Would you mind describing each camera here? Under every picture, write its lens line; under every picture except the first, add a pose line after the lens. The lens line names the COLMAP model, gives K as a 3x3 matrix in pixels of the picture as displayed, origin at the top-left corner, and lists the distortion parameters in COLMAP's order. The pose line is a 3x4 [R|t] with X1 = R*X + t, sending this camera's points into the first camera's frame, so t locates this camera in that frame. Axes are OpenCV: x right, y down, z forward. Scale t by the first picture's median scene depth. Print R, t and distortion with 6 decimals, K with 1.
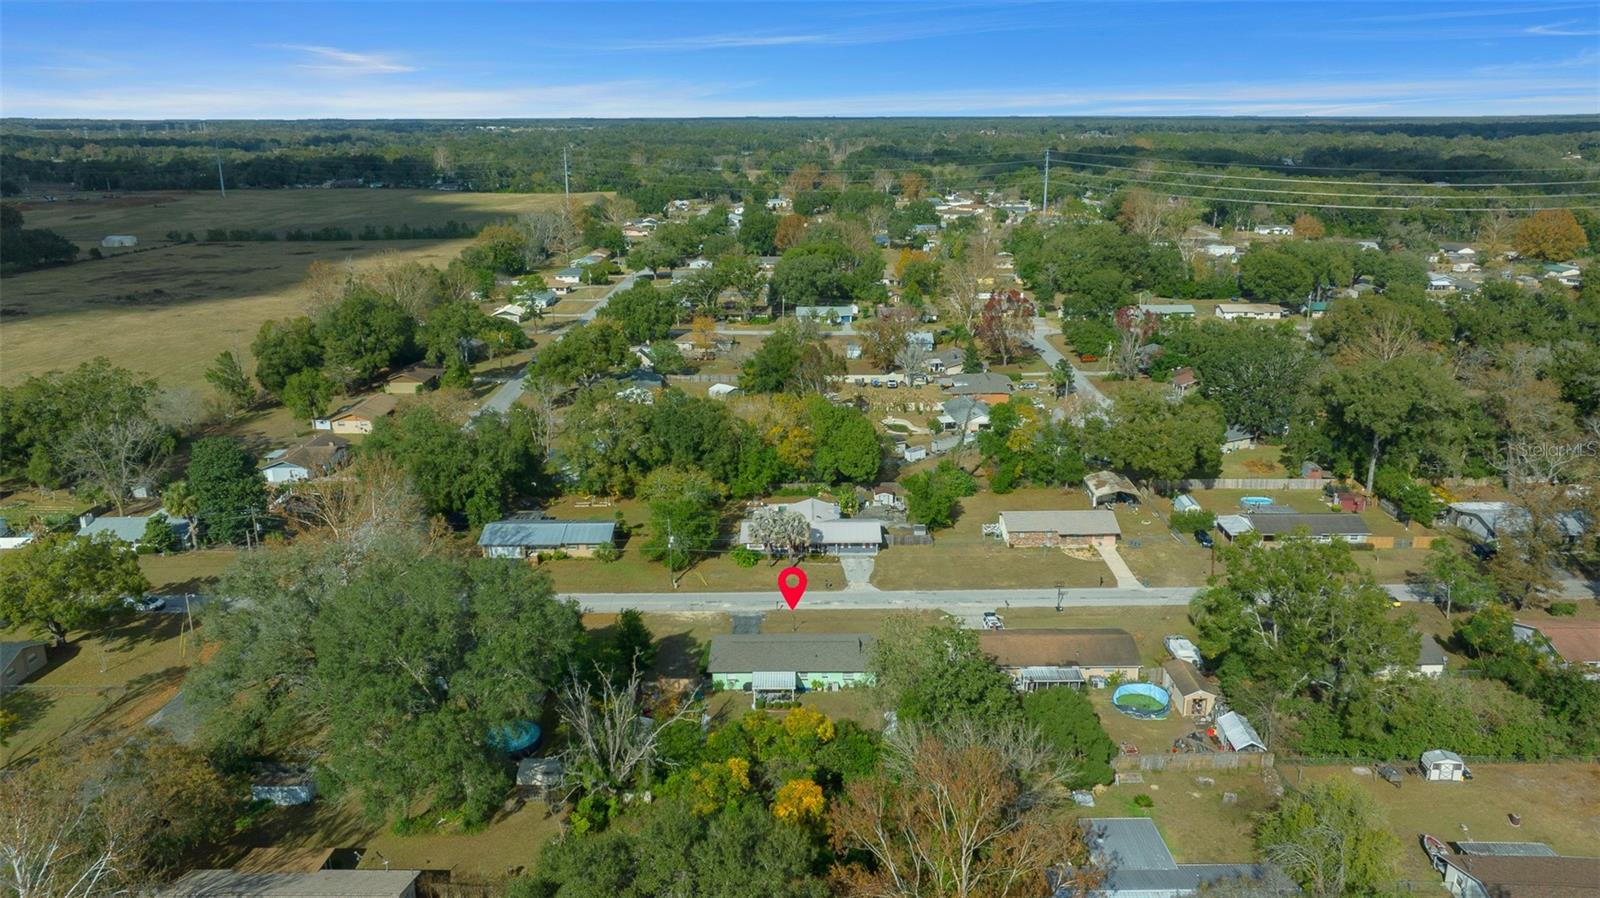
lens RADIAL K [[1109.6, 0, 800.0], [0, 1109.6, 449.0], [0, 0, 1]] dist [-0.009915, -0.002654]
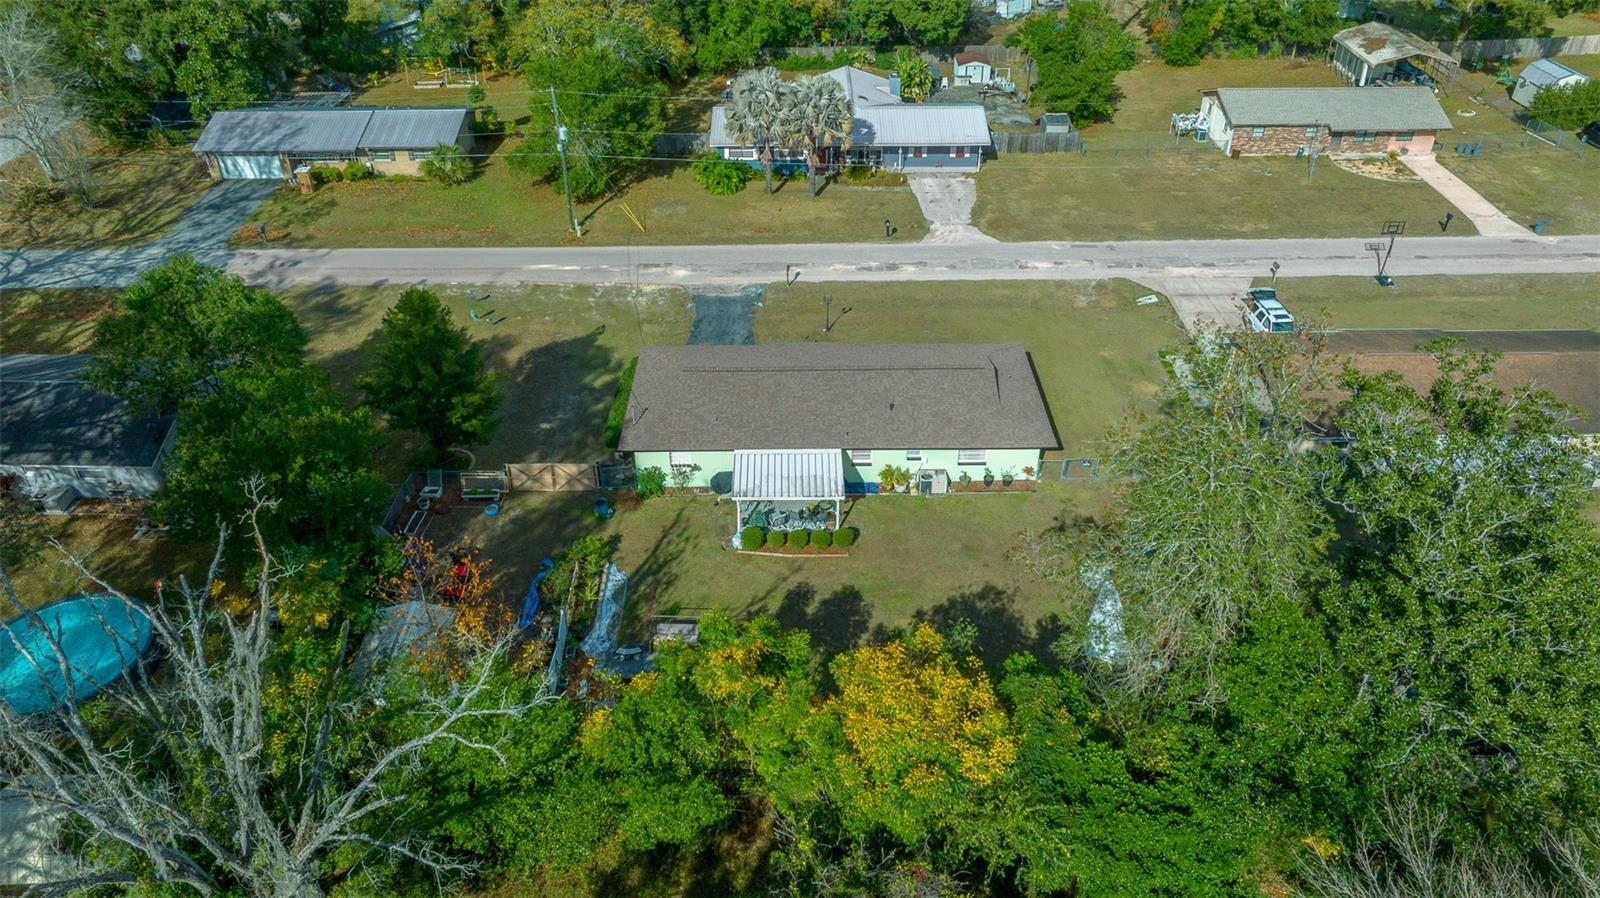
lens RADIAL K [[1109.6, 0, 800.0], [0, 1109.6, 449.0], [0, 0, 1]] dist [-0.009915, -0.002654]
pose [[0.999980, -0.001975, 0.005941, -0.016419], [0.000044, 0.951110, 0.308854, 0.059722], [-0.006261, -0.308847, 0.951091, 0.475414]]
